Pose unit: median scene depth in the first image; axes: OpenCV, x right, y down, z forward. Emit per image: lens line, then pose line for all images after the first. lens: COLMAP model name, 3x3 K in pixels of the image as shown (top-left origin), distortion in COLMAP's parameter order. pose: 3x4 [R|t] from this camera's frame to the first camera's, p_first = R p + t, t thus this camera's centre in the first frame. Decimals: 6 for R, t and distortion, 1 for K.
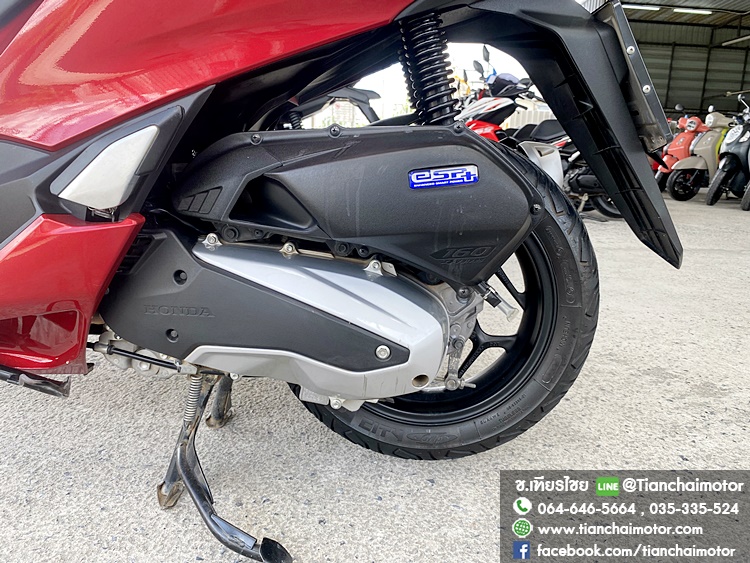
lens RADIAL K [[570.4, 0, 366.7], [0, 570.4, 273.4], [0, 0, 1]] dist [0.001901, -0.000187]
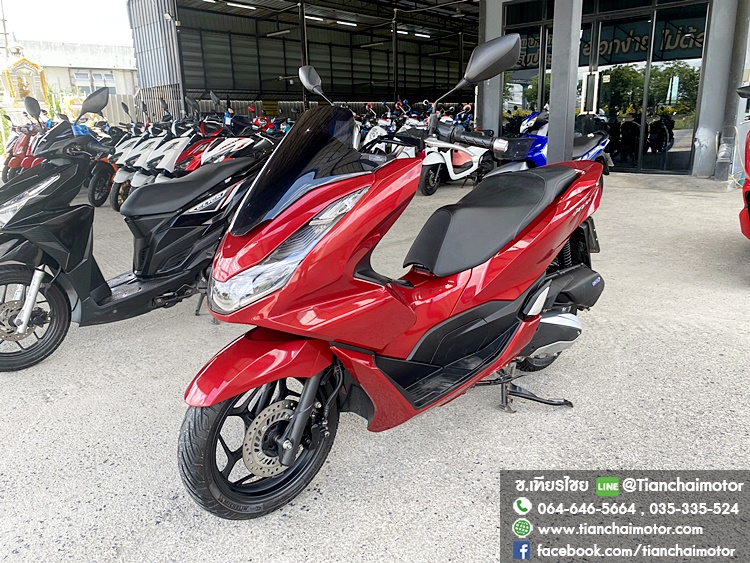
lens RADIAL K [[574.6, 0, 379.0], [0, 574.6, 279.2], [0, 0, 1]] dist [-0.007491, -0.002773]
pose [[0.716470, -0.232090, 0.657879, -2.091078], [0.185734, 0.972461, 0.140793, -0.609467], [-0.672439, 0.021317, 0.739846, -0.528737]]
